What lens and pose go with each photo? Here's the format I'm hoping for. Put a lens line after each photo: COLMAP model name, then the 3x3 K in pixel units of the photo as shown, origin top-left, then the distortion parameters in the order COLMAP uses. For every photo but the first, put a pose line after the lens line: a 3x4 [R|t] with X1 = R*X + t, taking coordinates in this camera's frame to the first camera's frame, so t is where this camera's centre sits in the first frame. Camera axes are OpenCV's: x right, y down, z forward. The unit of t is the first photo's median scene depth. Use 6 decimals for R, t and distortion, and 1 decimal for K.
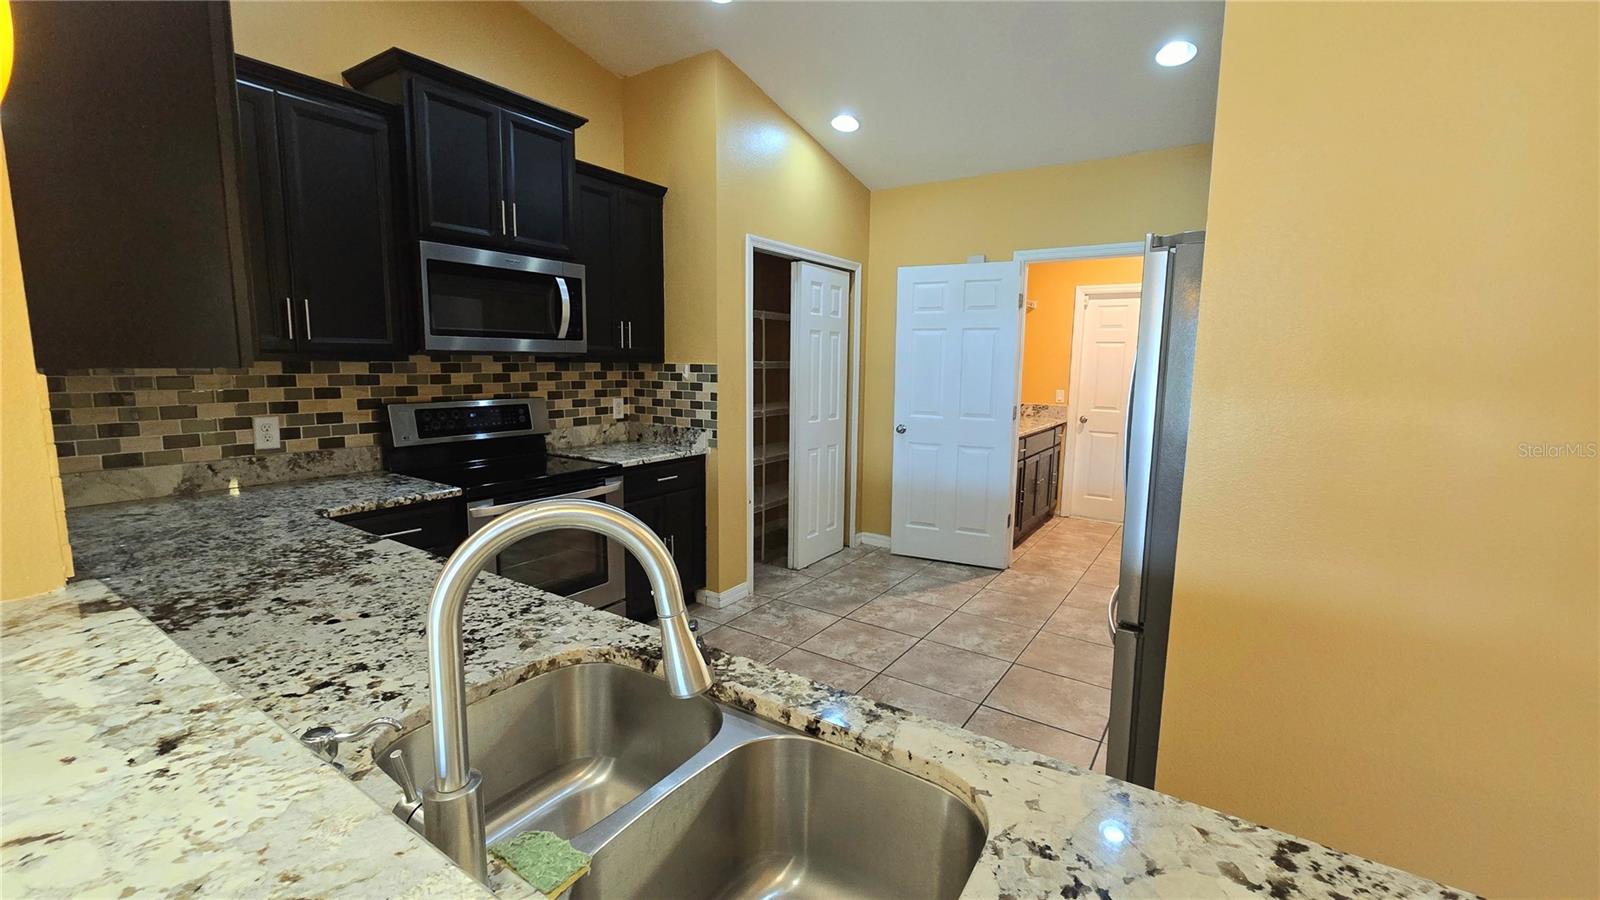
lens RADIAL K [[657.8, 0, 805.8], [0, 657.8, 445.4], [0, 0, 1]] dist [-0.001330, -0.000273]
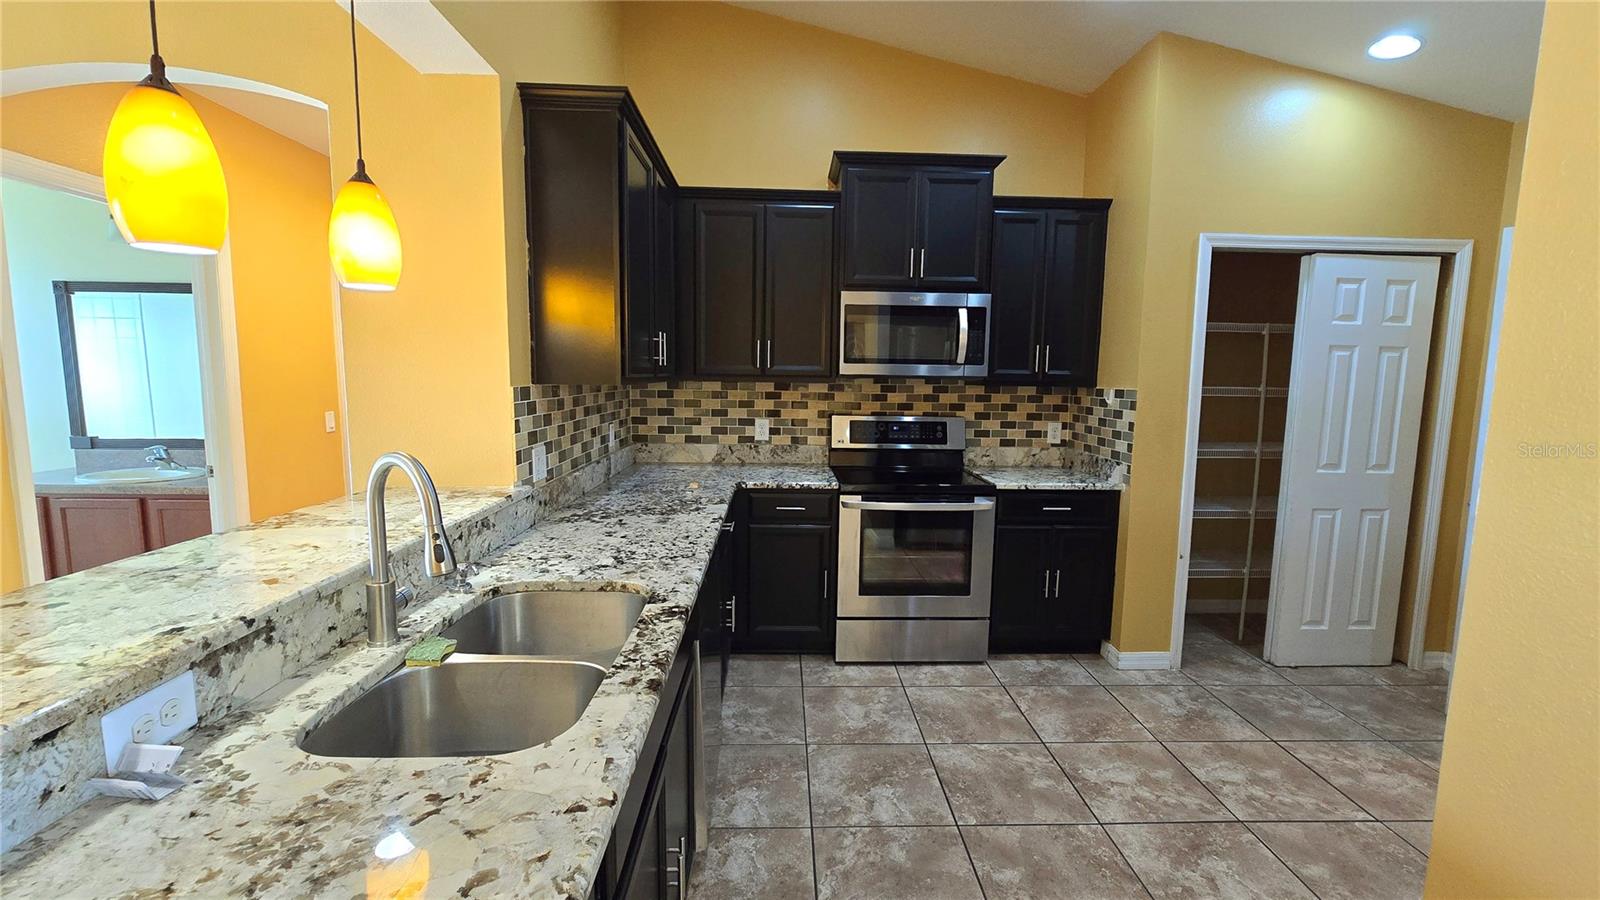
lens RADIAL K [[657.8, 0, 807.7], [0, 657.8, 446.6], [0, 0, 1]] dist [-0.001330, -0.000273]
pose [[0.580597, 0.086116, -0.809624, 0.364482], [-0.112993, 0.993291, 0.024622, -0.022988], [0.806312, 0.077186, 0.586432, 0.158431]]
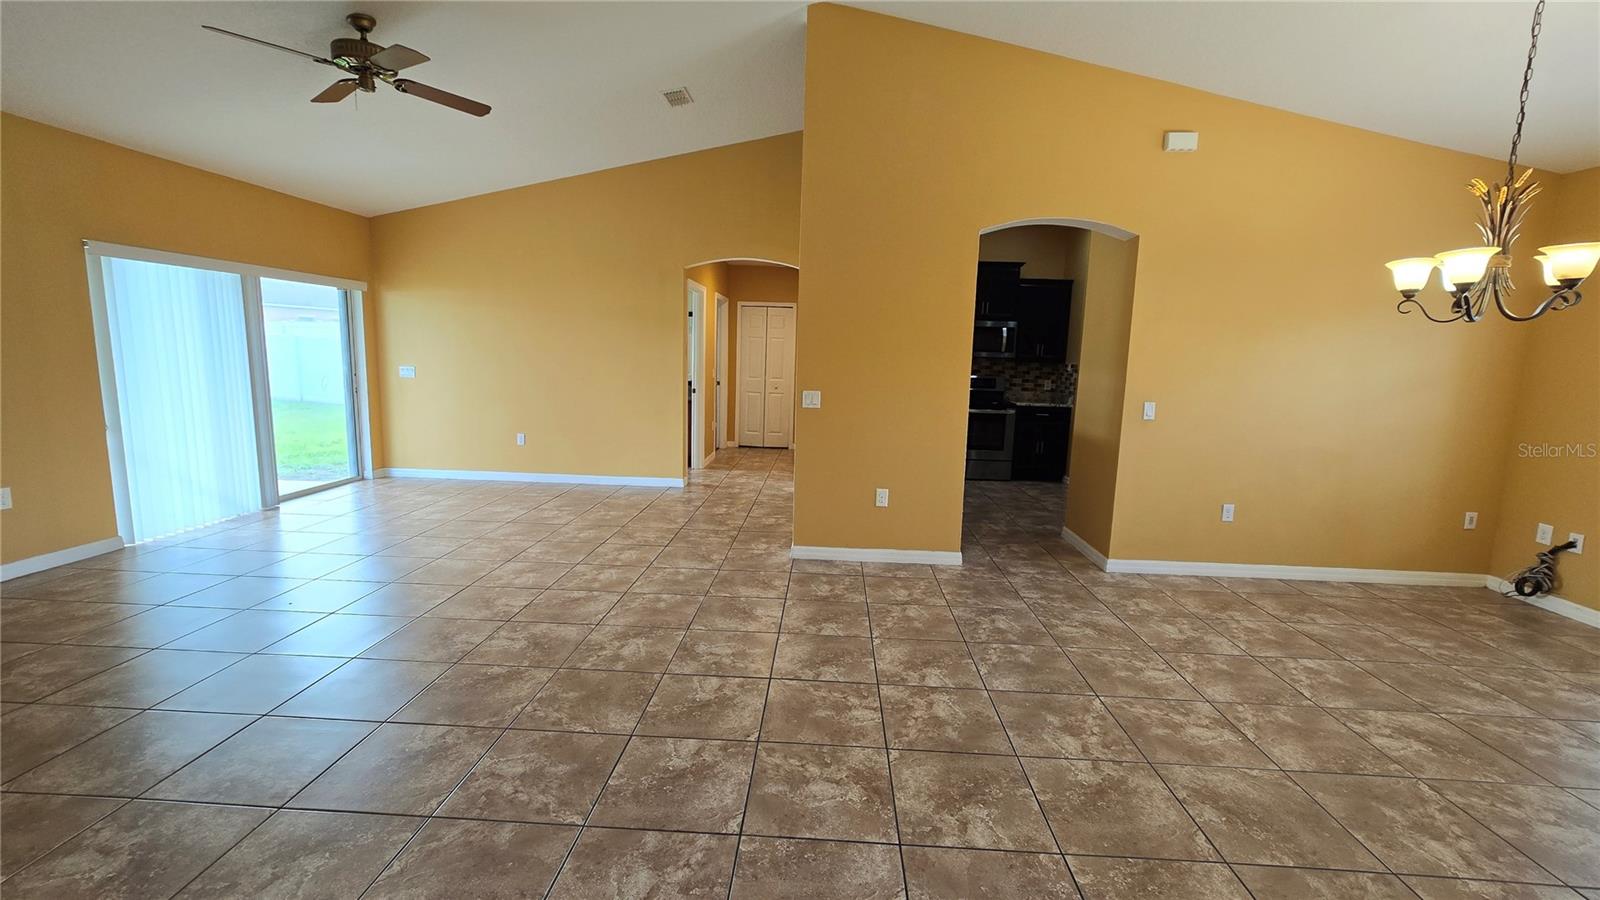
lens RADIAL K [[657.8, 0, 829.5], [0, 657.8, 445.3], [0, 0, 1]] dist [-0.001330, -0.000273]
pose [[0.540363, 0.113170, -0.833787, 1.352844], [-0.136459, 0.989583, 0.045879, 0.160600], [0.830293, 0.088986, 0.550177, -0.866996]]
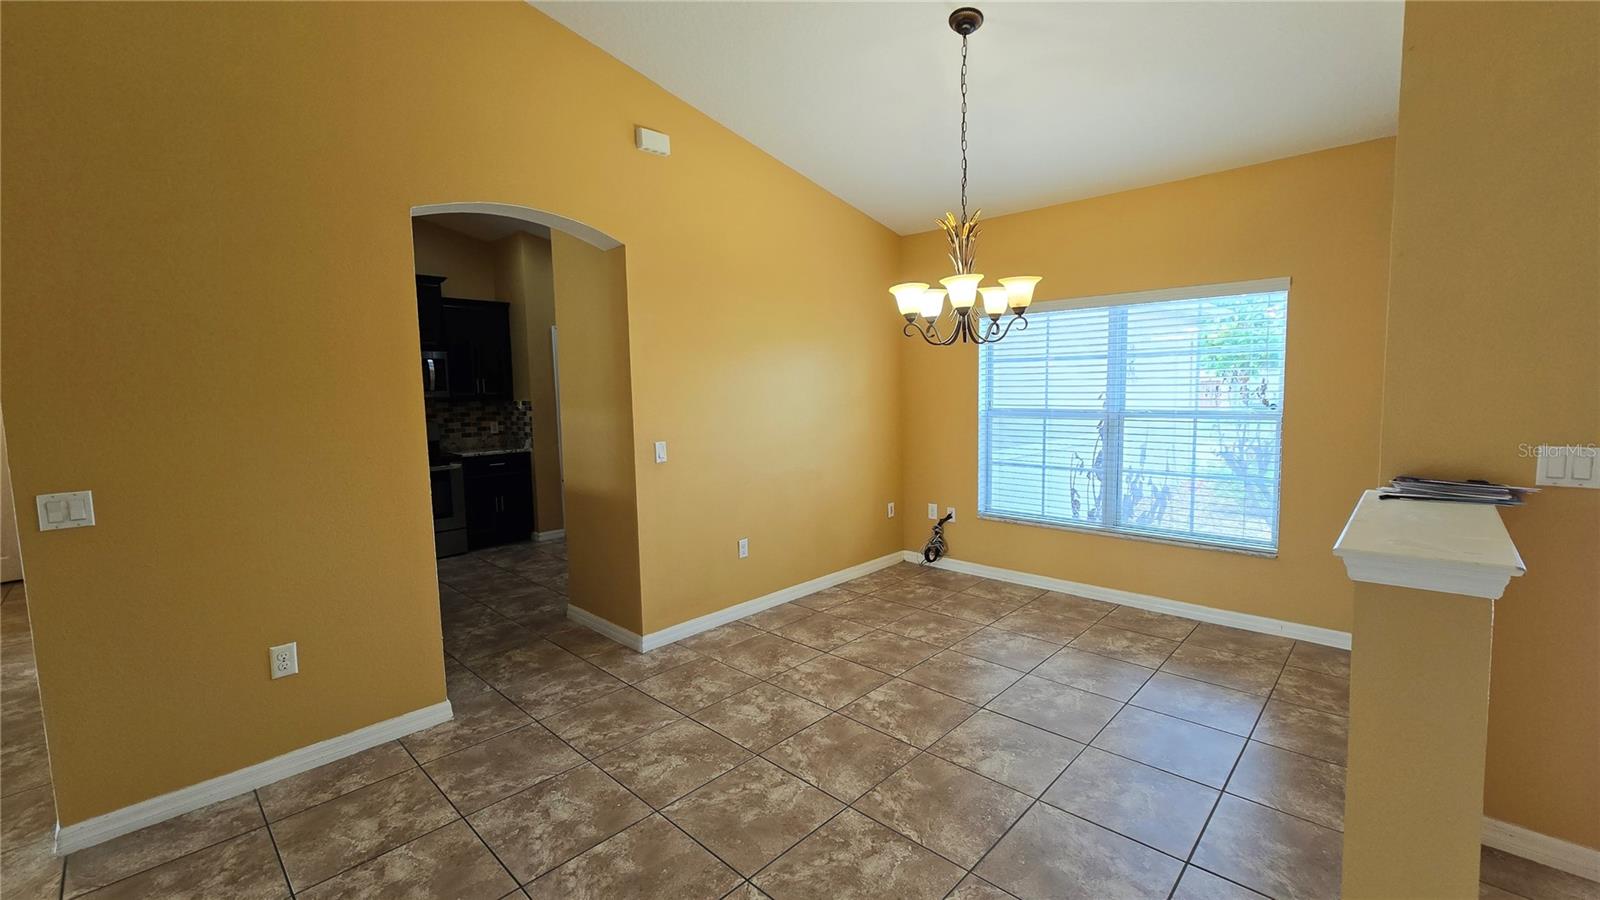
lens RADIAL K [[657.8, 0, 804.5], [0, 657.8, 447.4], [0, 0, 1]] dist [-0.001330, -0.000273]
pose [[0.981893, -0.023117, -0.188021, 1.029371], [0.013531, 0.998550, -0.052111, 0.118424], [0.188953, 0.048623, 0.980782, -0.662384]]
